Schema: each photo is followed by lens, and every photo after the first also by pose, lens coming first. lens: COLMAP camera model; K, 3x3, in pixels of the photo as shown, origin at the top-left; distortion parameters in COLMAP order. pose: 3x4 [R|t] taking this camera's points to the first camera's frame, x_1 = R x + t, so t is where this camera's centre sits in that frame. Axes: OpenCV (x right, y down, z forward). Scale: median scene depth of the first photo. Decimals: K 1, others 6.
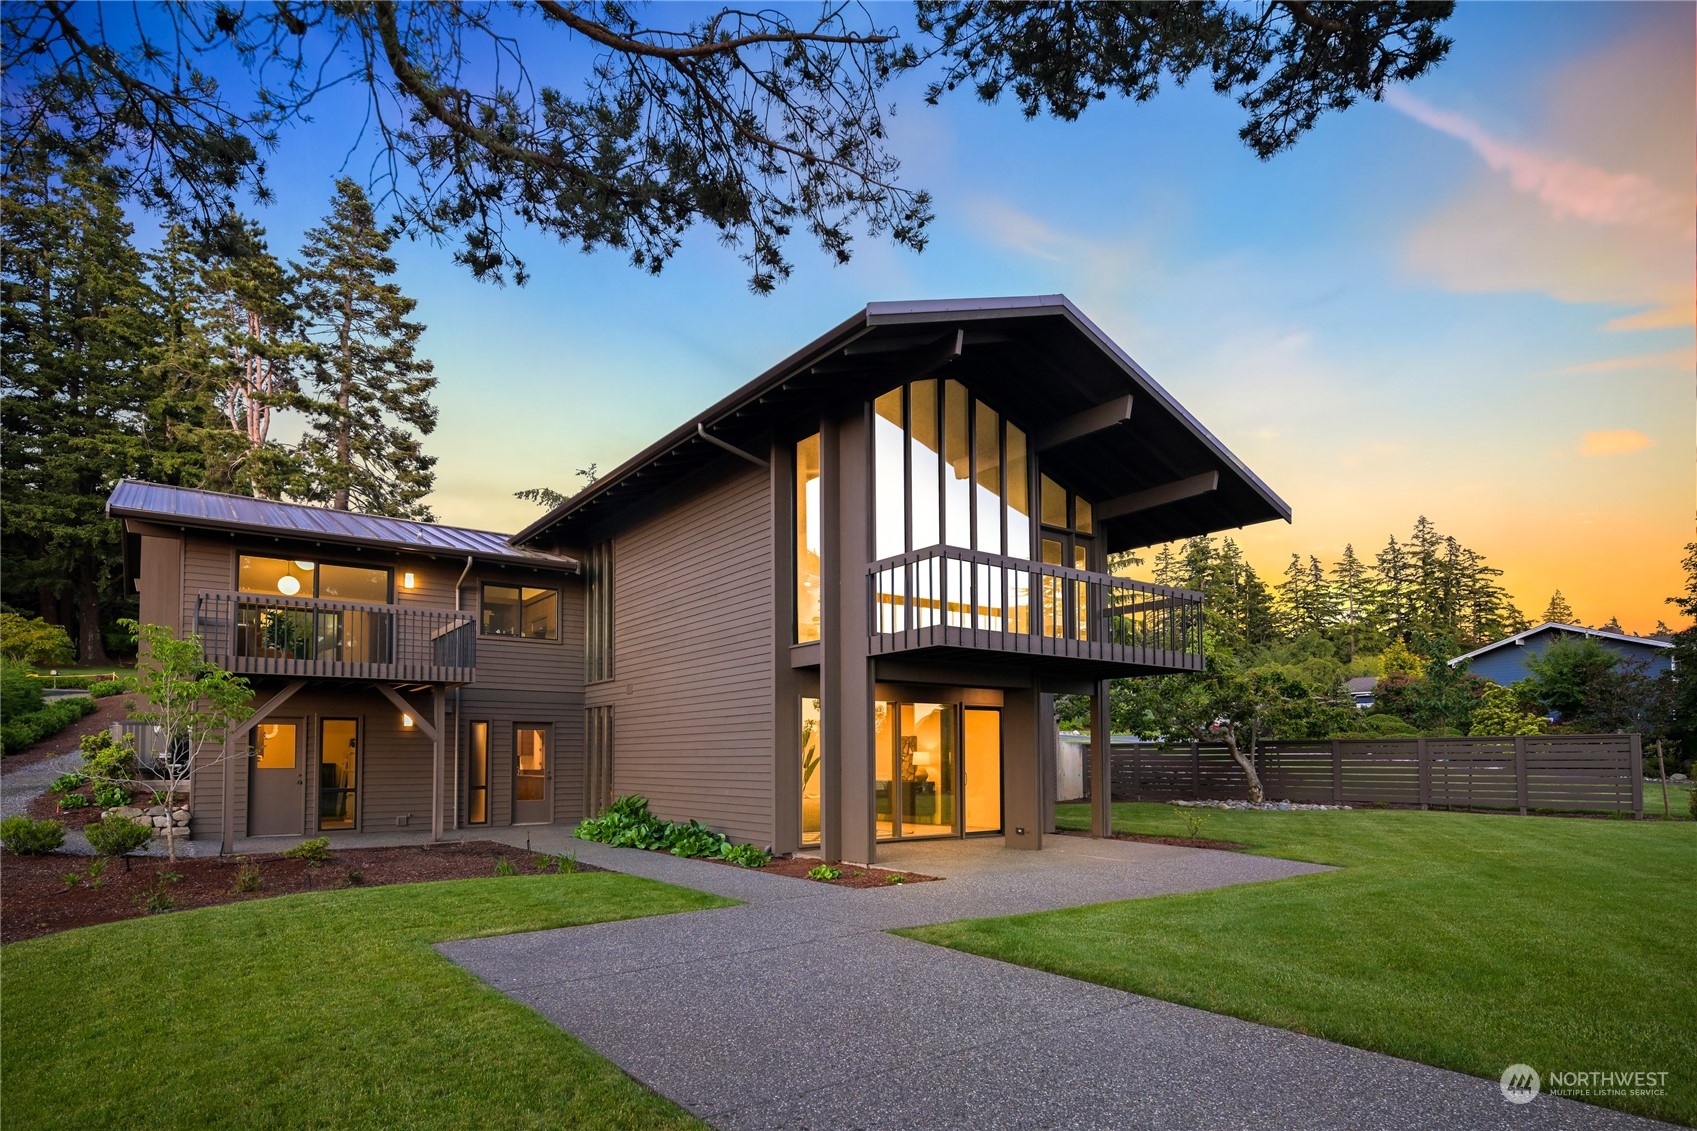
lens RADIAL K [[901.4, 0, 848.5], [0, 901.4, 565.5], [0, 0, 1]] dist [-0.017279, -0.000905]
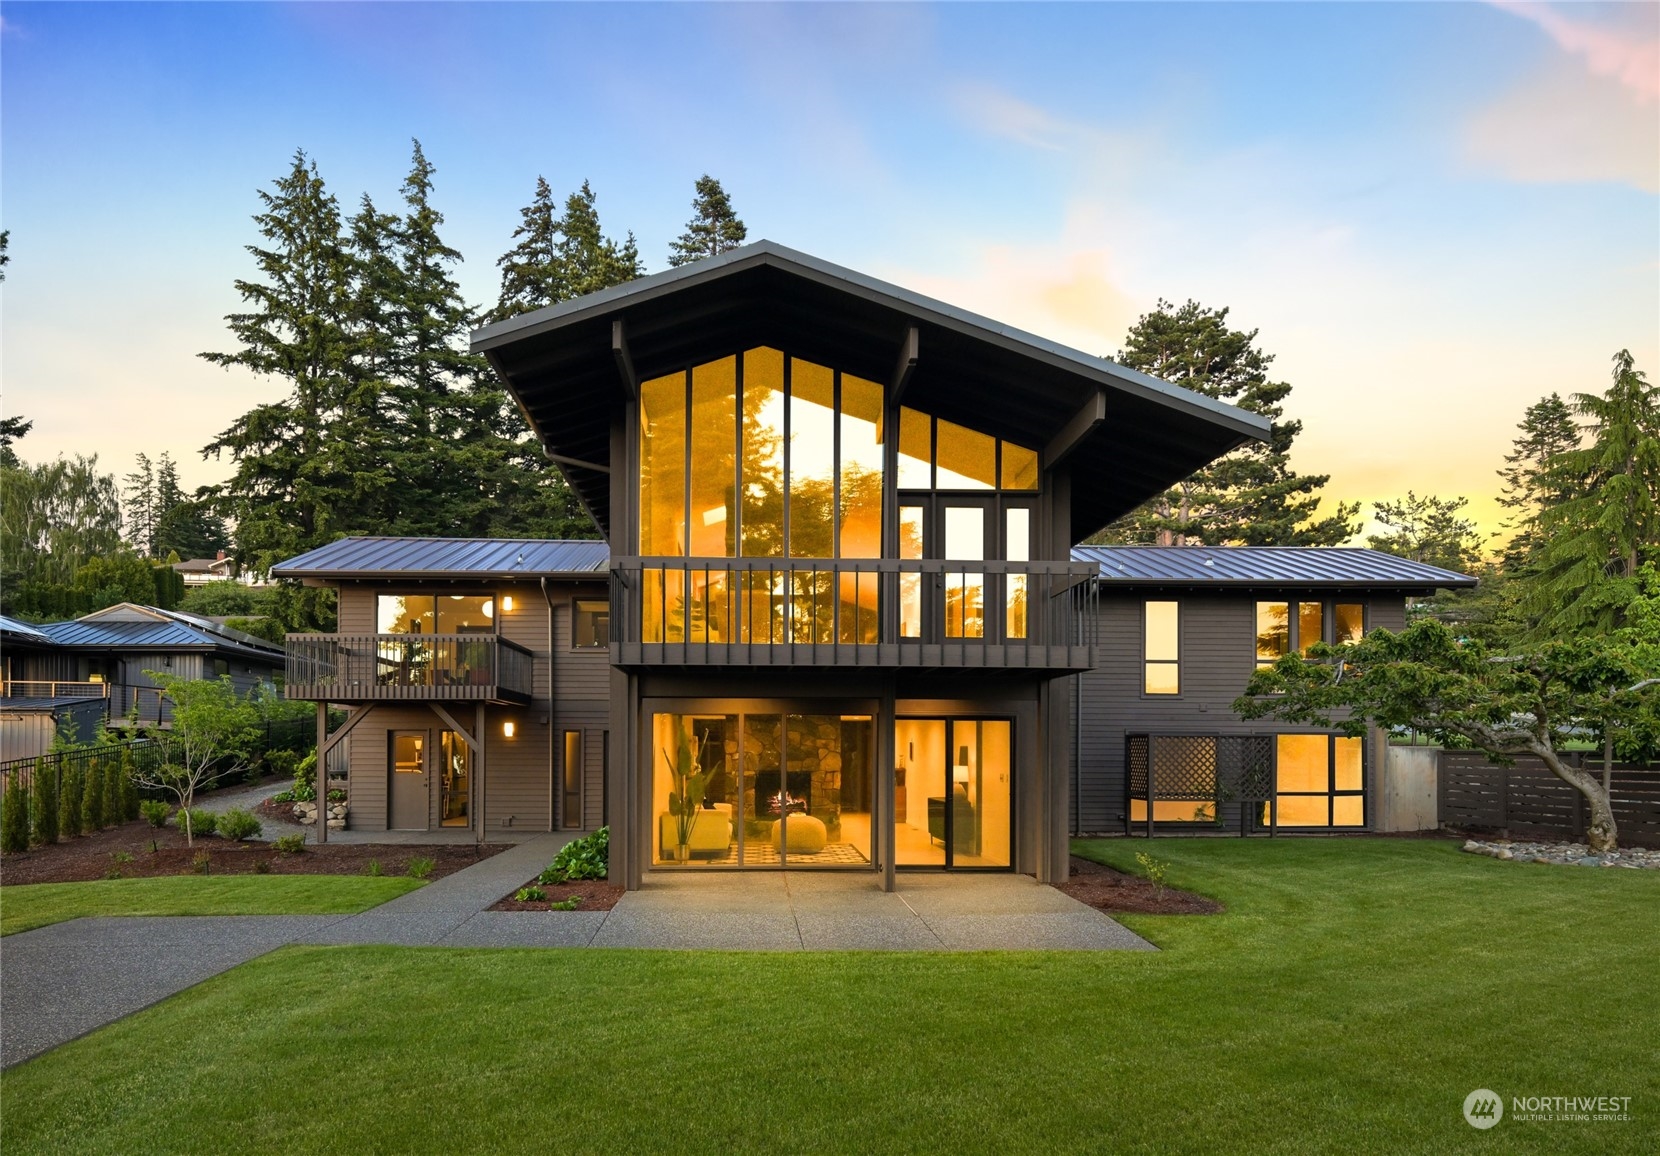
lens RADIAL K [[1083.1, 0, 830.0], [0, 1083.1, 578.0], [0, 0, 1]] dist [-0.018219, -0.000885]
pose [[0.828457, -0.078649, -0.554502, 0.592509], [0.108513, 0.993870, 0.021156, 0.001200], [0.549439, -0.077698, 0.831913, 0.133145]]
